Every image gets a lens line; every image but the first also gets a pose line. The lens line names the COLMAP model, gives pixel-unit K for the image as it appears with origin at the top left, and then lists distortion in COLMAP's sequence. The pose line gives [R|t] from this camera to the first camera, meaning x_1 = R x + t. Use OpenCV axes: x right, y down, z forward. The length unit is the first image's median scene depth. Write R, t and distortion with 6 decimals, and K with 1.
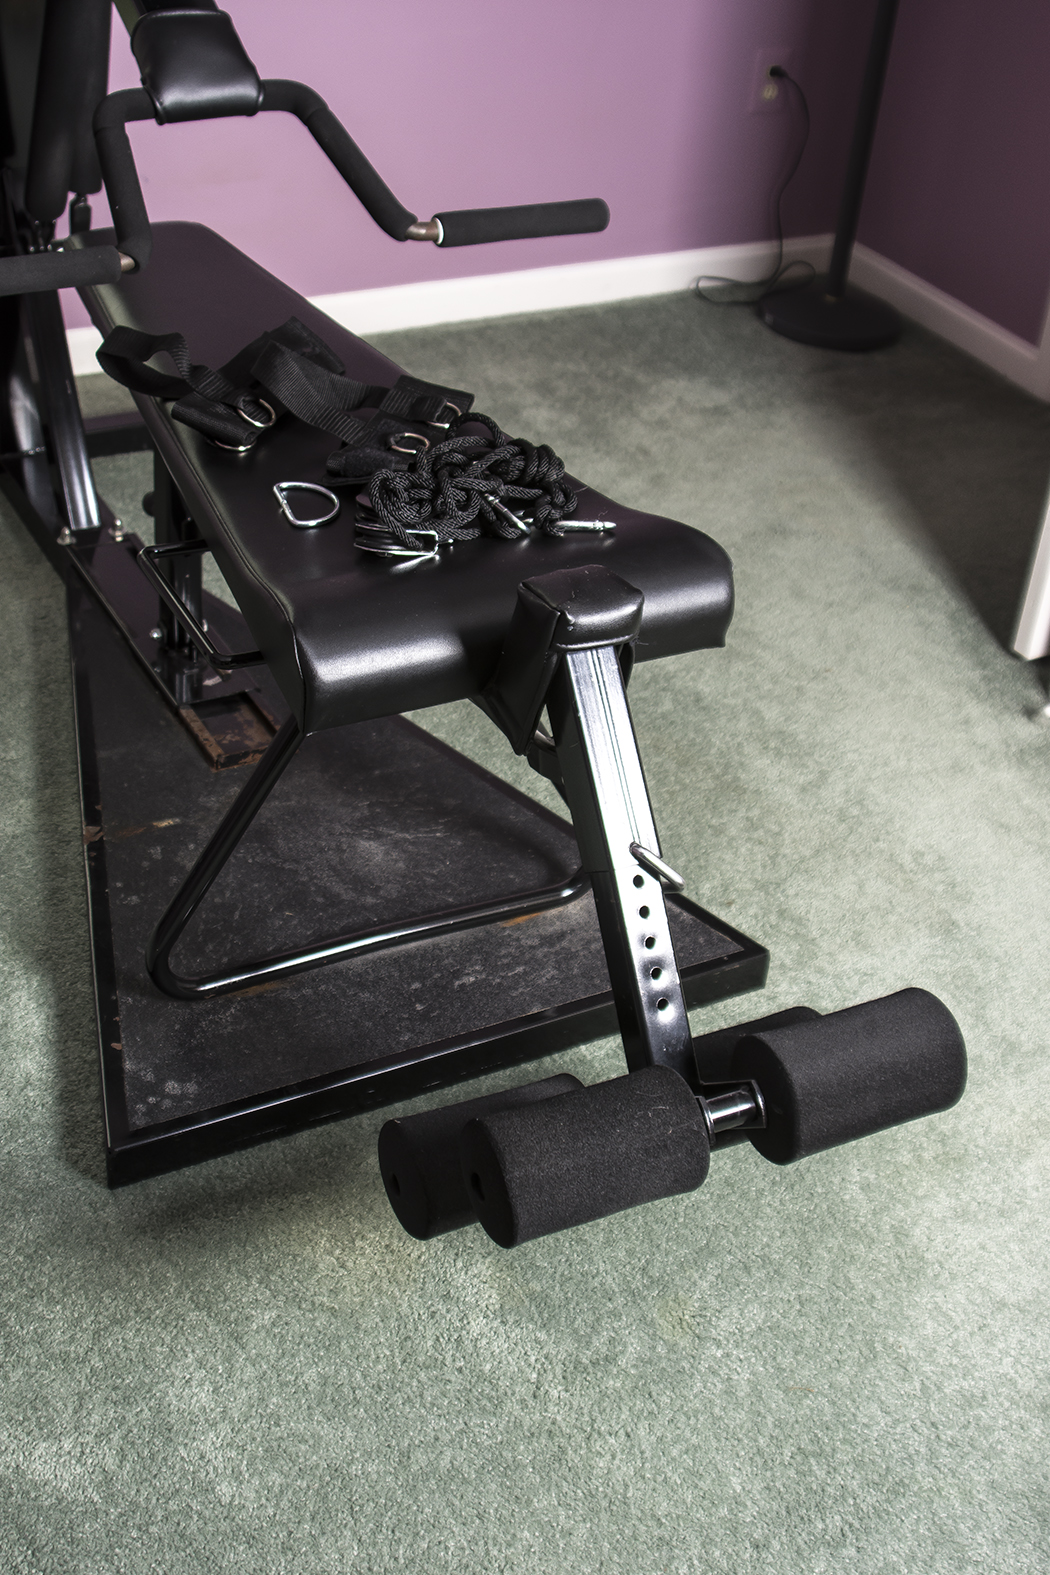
lens RADIAL K [[2030.6, 0, 518.0], [0, 2030.6, 783.8], [0, 0, 1]] dist [-0.125097, 0.000000]
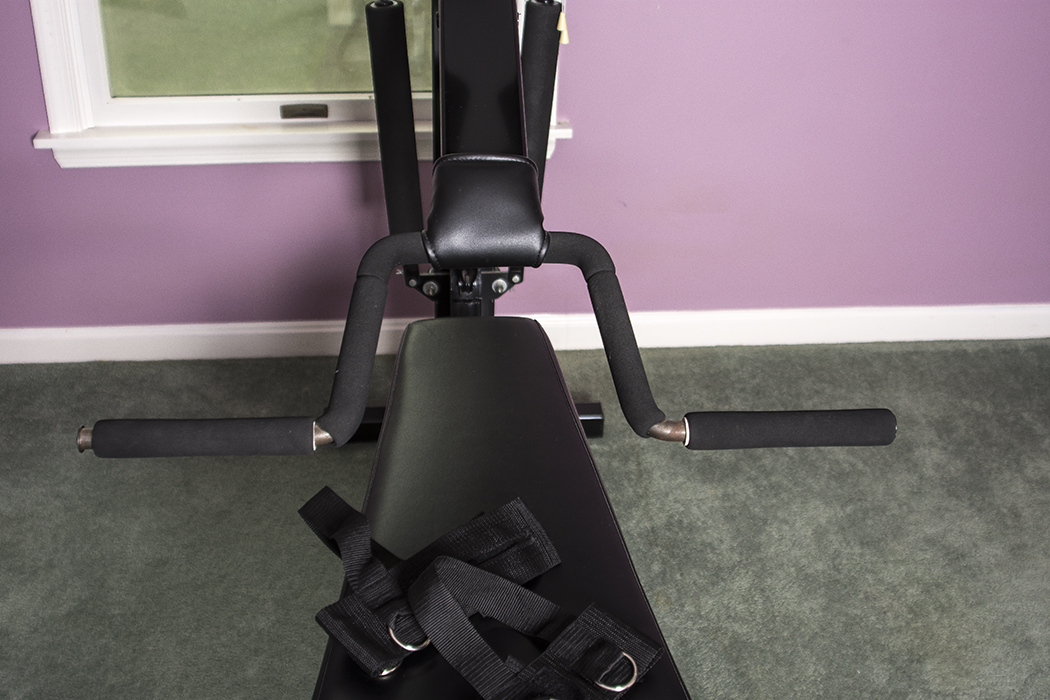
lens RADIAL K [[1293.6, 0, 532.2], [0, 1293.6, 340.0], [0, 0, 1]] dist [-0.139849, 0.000000]
pose [[0.908752, 0.162870, -0.384243, 0.113906], [-0.194688, 0.979827, -0.045125, -0.276664], [0.369142, 0.115815, 0.922129, 0.435734]]
